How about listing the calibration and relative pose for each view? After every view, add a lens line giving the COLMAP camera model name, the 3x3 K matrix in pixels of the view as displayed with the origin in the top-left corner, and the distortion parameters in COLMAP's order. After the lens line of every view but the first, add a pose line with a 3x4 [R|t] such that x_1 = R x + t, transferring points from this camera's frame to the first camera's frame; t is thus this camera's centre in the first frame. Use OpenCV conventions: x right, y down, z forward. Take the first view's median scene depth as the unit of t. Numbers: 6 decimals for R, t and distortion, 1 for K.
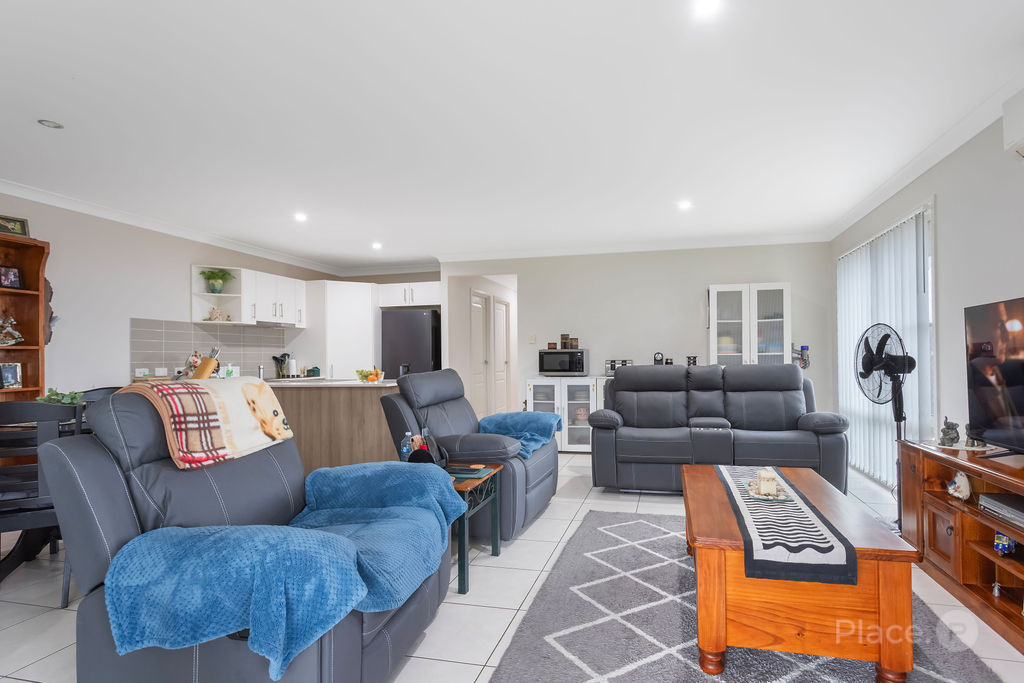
lens RADIAL K [[500.4, 0, 561.4], [0, 500.4, 348.5], [0, 0, 1]] dist [-0.001518, 0.002299]
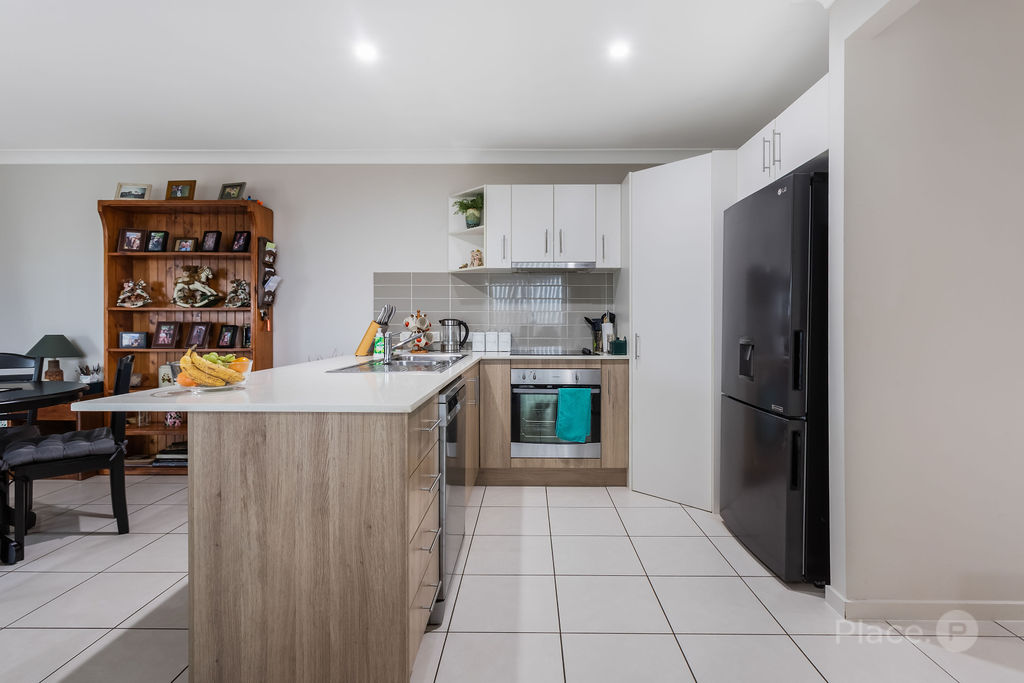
lens RADIAL K [[500.4, 0, 529.8], [0, 500.4, 325.8], [0, 0, 1]] dist [-0.001518, 0.002299]
pose [[0.210963, 0.019820, -0.977293, 0.023400], [0.015264, 0.999606, 0.023567, 0.011078], [0.977375, -0.019889, 0.210577, 0.856463]]
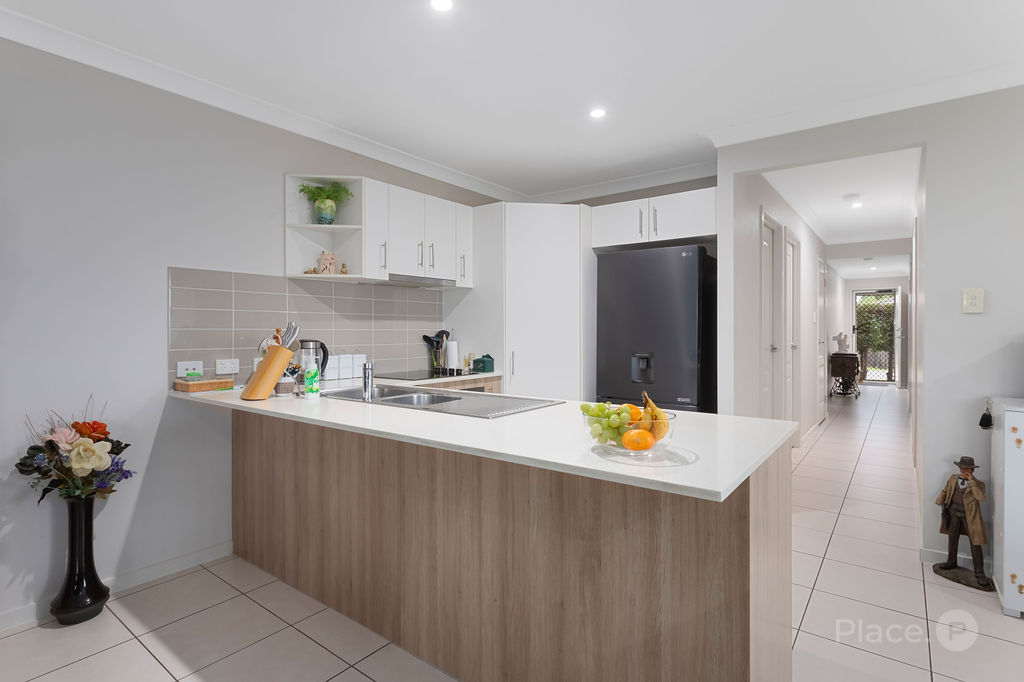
lens RADIAL K [[500.4, 0, 504.3], [0, 500.4, 325.6], [0, 0, 1]] dist [-0.001518, 0.002299]
pose [[0.898530, 0.009661, -0.438806, -0.241863], [-0.004164, 0.999900, 0.013489, -0.005408], [0.438892, -0.010293, 0.898481, 0.537823]]
